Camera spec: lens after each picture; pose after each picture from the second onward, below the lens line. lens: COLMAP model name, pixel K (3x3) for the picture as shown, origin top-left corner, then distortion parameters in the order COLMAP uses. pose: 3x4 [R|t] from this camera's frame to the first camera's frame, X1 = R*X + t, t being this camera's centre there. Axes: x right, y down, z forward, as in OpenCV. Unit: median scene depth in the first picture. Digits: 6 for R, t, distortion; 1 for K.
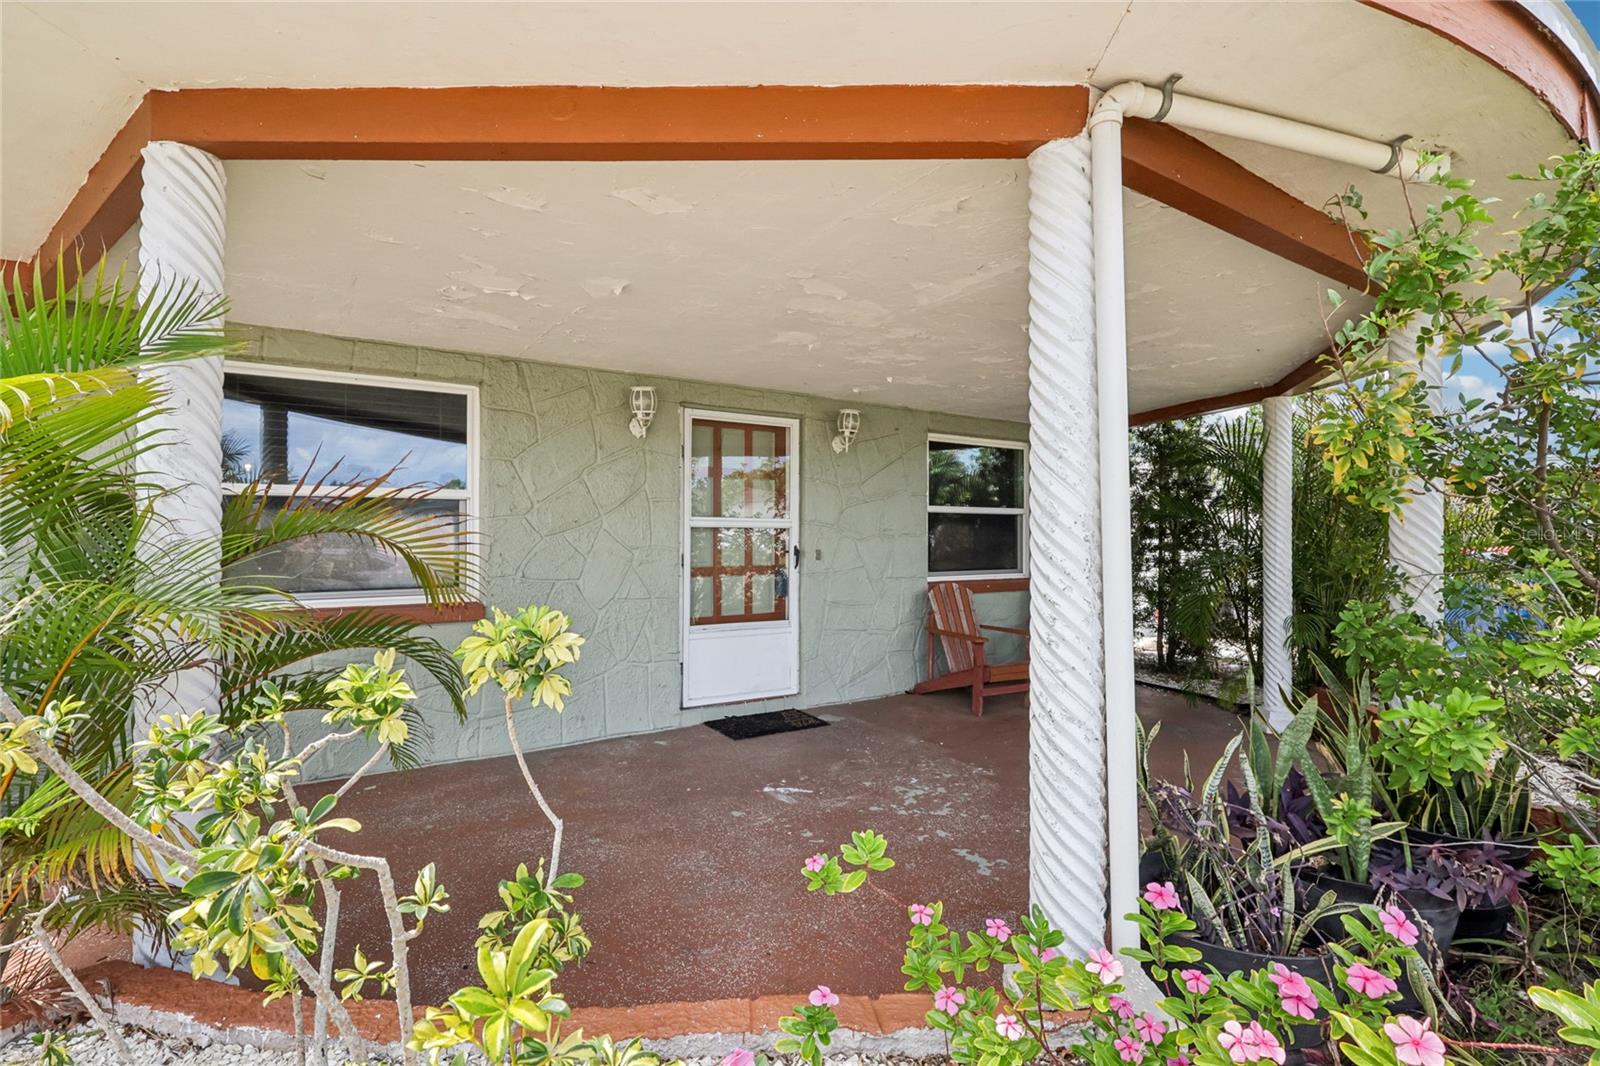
lens RADIAL K [[737.8, 0, 796.1], [0, 737.8, 531.3], [0, 0, 1]] dist [-0.002001, 0.001286]
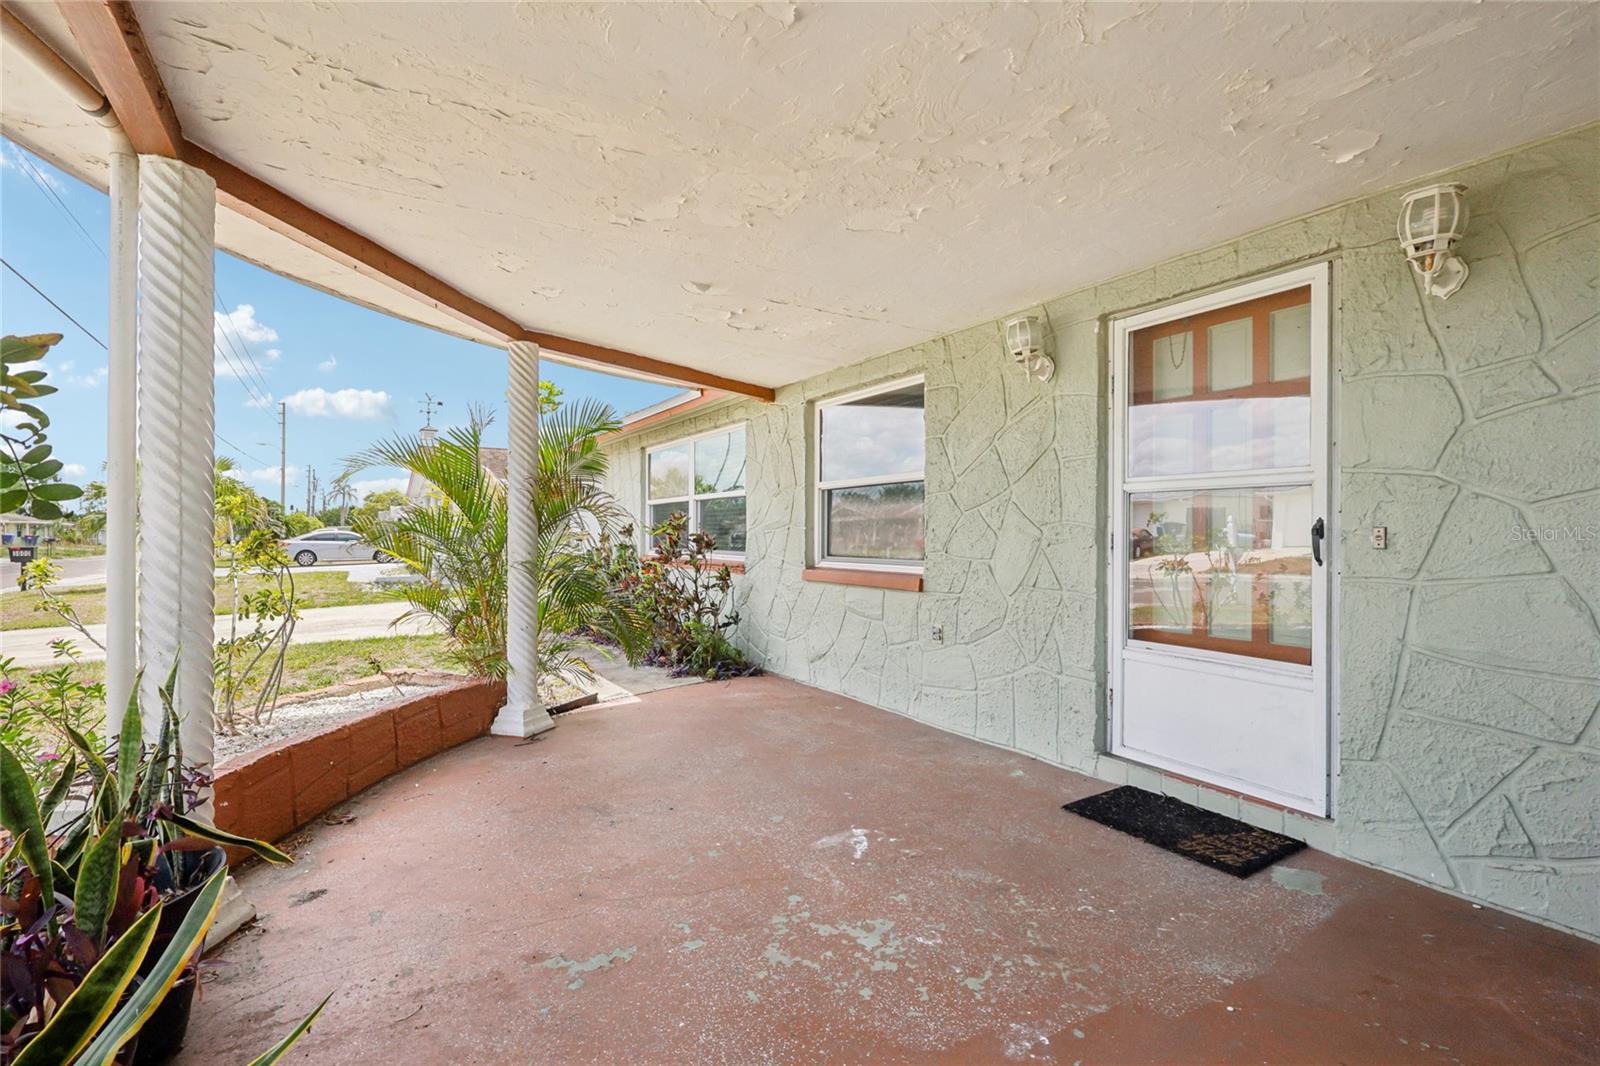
lens RADIAL K [[737.8, 0, 793.1], [0, 737.8, 535.6], [0, 0, 1]] dist [-0.002001, 0.001286]
pose [[-0.020483, 0.003162, -0.999785, 0.592902], [0.003671, 0.999988, 0.003088, 0.032755], [0.999783, -0.003607, -0.020495, 0.773249]]
